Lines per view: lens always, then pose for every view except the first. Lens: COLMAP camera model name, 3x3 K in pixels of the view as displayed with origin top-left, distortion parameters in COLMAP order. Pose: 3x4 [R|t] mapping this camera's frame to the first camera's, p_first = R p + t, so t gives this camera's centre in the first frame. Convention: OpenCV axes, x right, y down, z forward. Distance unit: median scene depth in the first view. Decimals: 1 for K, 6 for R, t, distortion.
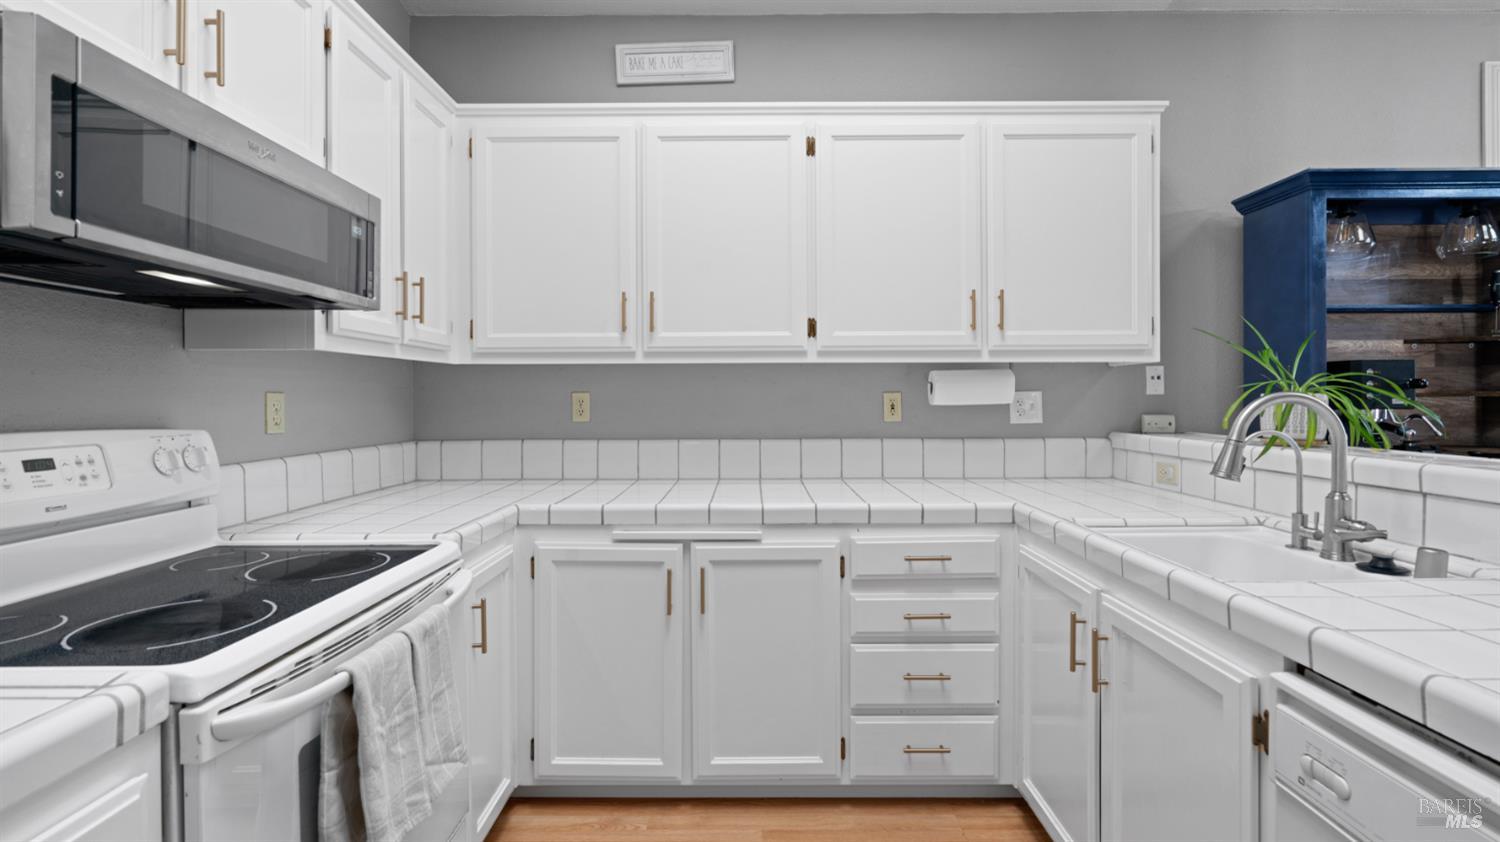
lens RADIAL K [[685.4, 0, 756.0], [0, 685.4, 401.7], [0, 0, 1]] dist [-0.002530, 0.002873]
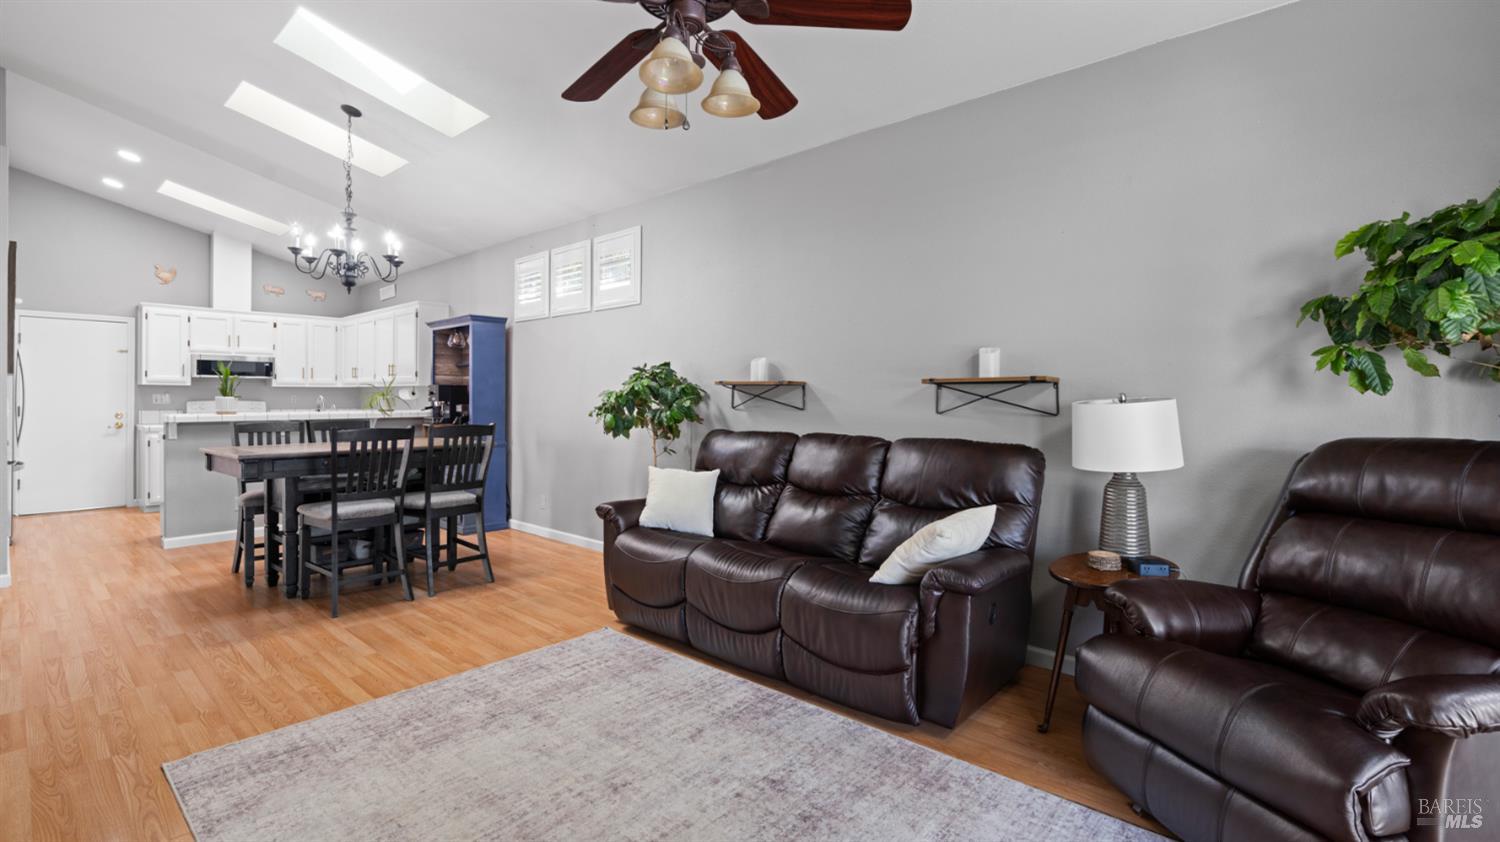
lens RADIAL K [[685.4, 0, 750.8], [0, 685.4, 406.6], [0, 0, 1]] dist [-0.002530, 0.002873]
pose [[0.735080, 0.015881, -0.677794, 4.421255], [-0.011498, 0.999874, 0.010957, -0.016944], [0.677883, -0.000261, 0.735170, -0.287758]]
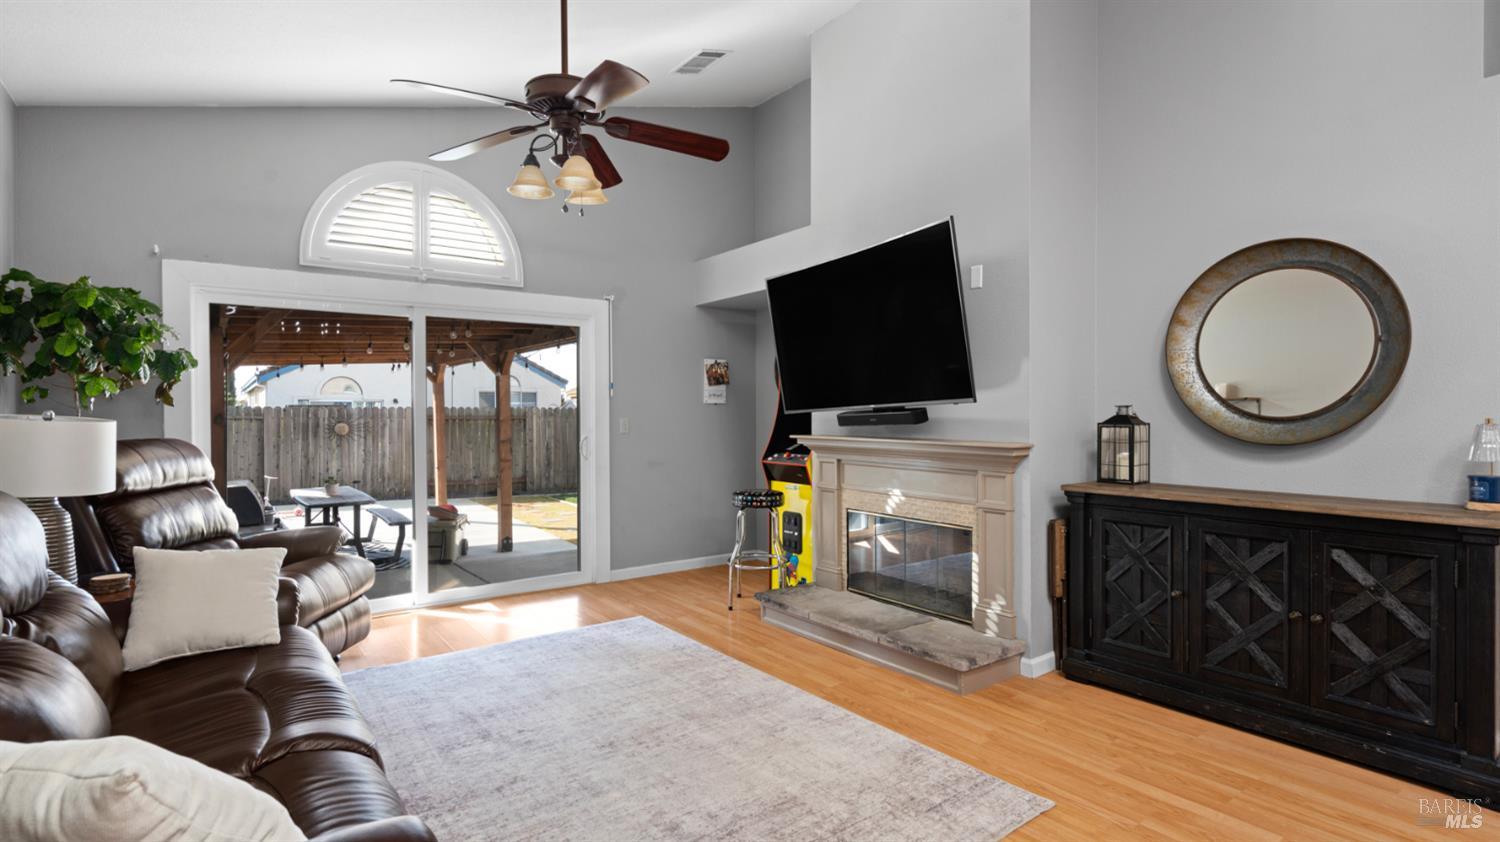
lens RADIAL K [[716.6, 0, 758.4], [0, 716.6, 423.1], [0, 0, 1]] dist [-0.000034, 0.000446]
pose [[-0.596419, -0.005434, 0.802655, 2.275674], [0.011048, 0.999827, 0.014978, -0.017446], [-0.802597, 0.017800, -0.596256, 0.945724]]
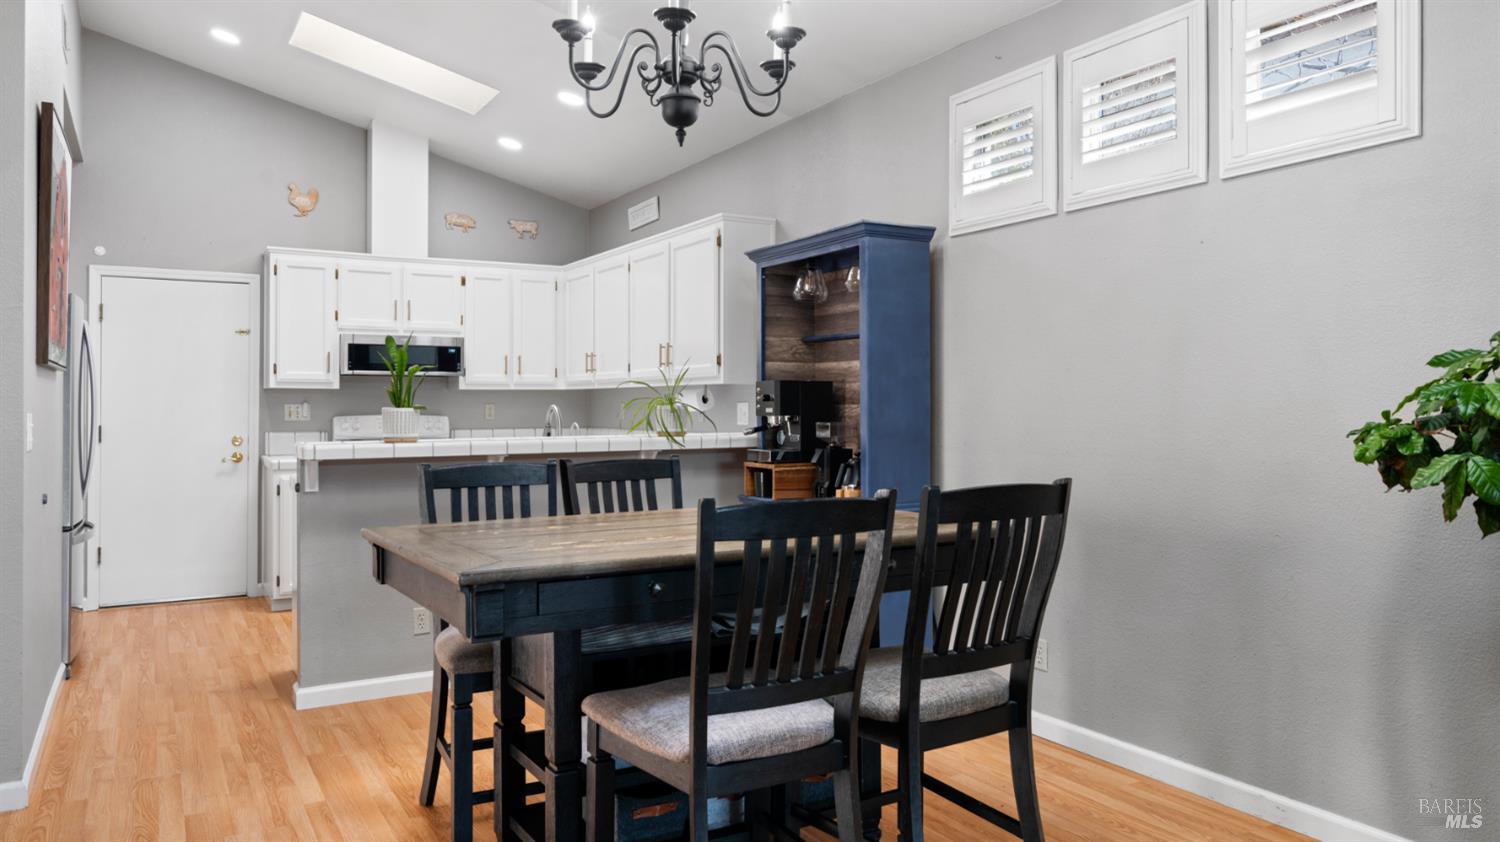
lens RADIAL K [[1054.1, 0, 746.9], [0, 1054.1, 414.4], [0, 0, 1]] dist [0.024600, -0.002531]
pose [[0.490032, 0.010084, -0.871646, 3.142117], [-0.005952, 0.999948, 0.008223, -0.010271], [0.871684, 0.001159, 0.490067, -0.120195]]
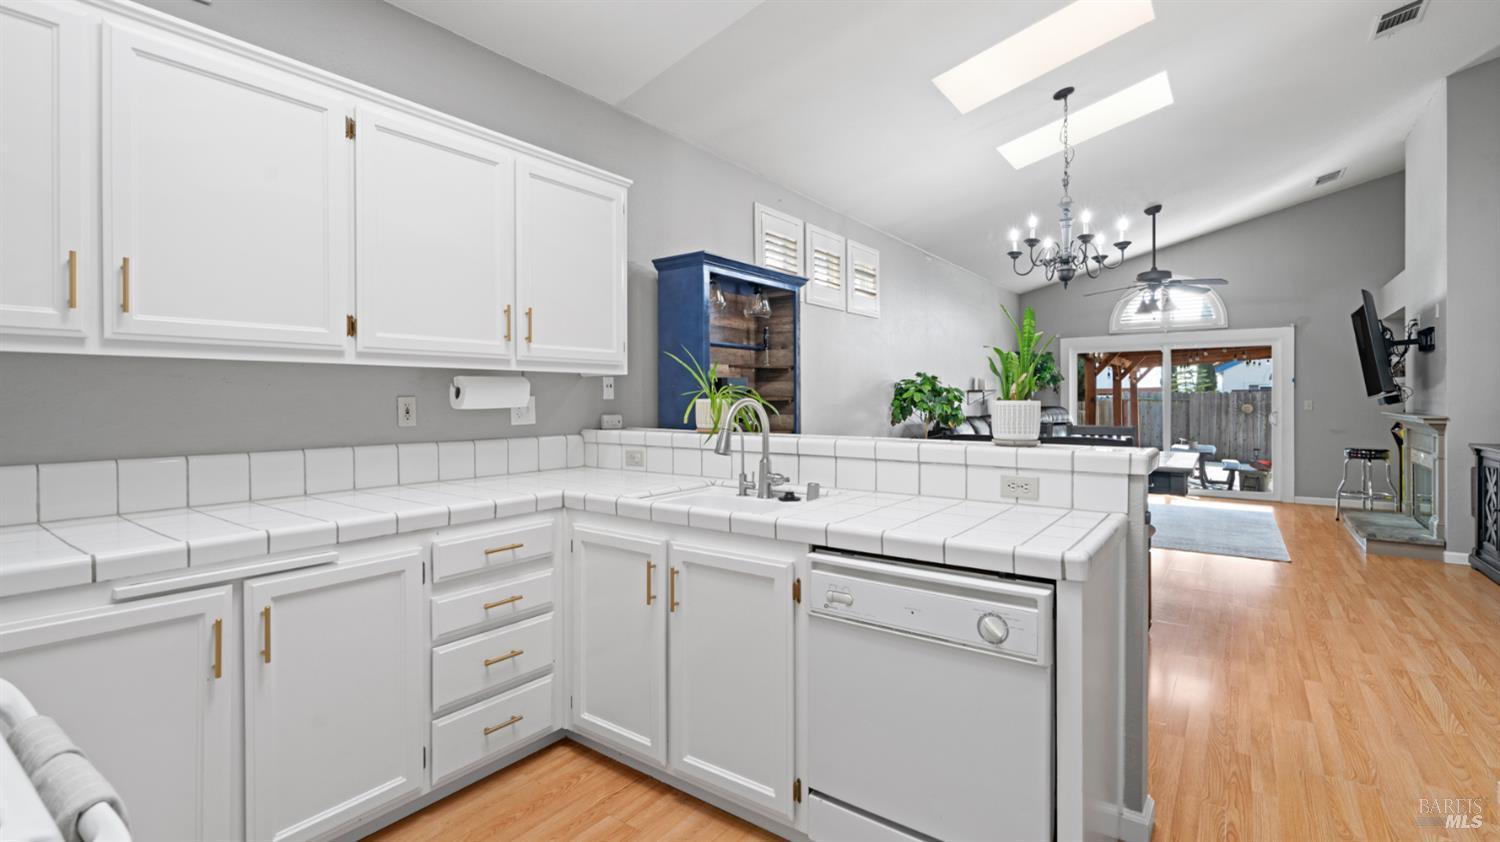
lens RADIAL K [[685.4, 0, 761.3], [0, 685.4, 398.3], [0, 0, 1]] dist [-0.002530, 0.002873]
pose [[0.576896, 0.002849, 0.816813, -0.402609], [0.006004, 0.999952, -0.007728, -0.000814], [-0.816796, 0.009363, 0.576851, 0.028857]]
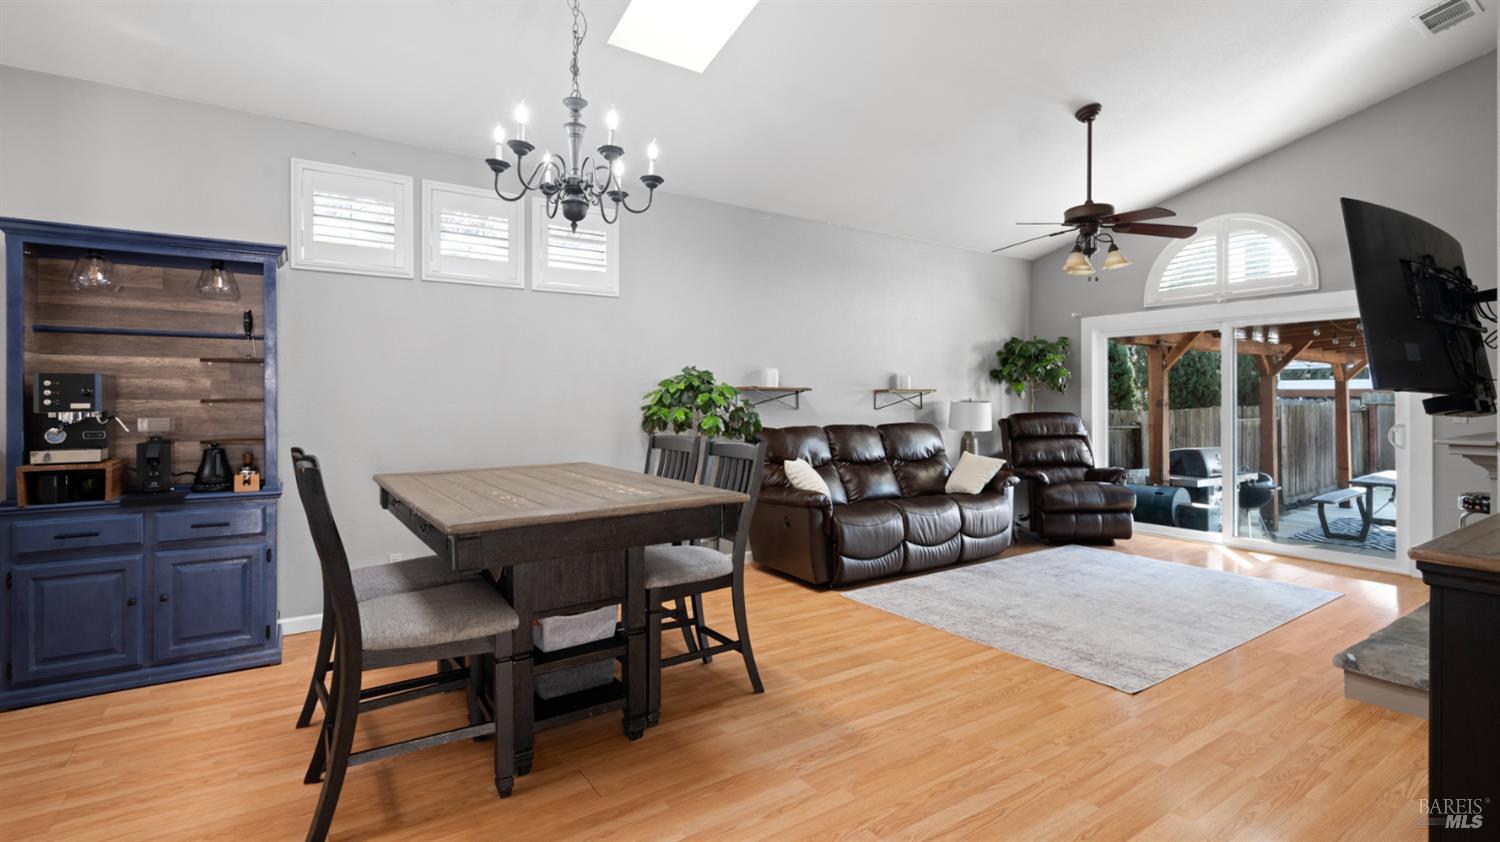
lens RADIAL K [[685.4, 0, 749.4], [0, 685.4, 404.4], [0, 0, 1]] dist [-0.002530, 0.002873]
pose [[0.828971, 0.001660, 0.559289, 1.412485], [-0.000205, 0.999996, -0.002665, 0.000279], [-0.559292, 0.002094, 0.828968, -0.865642]]
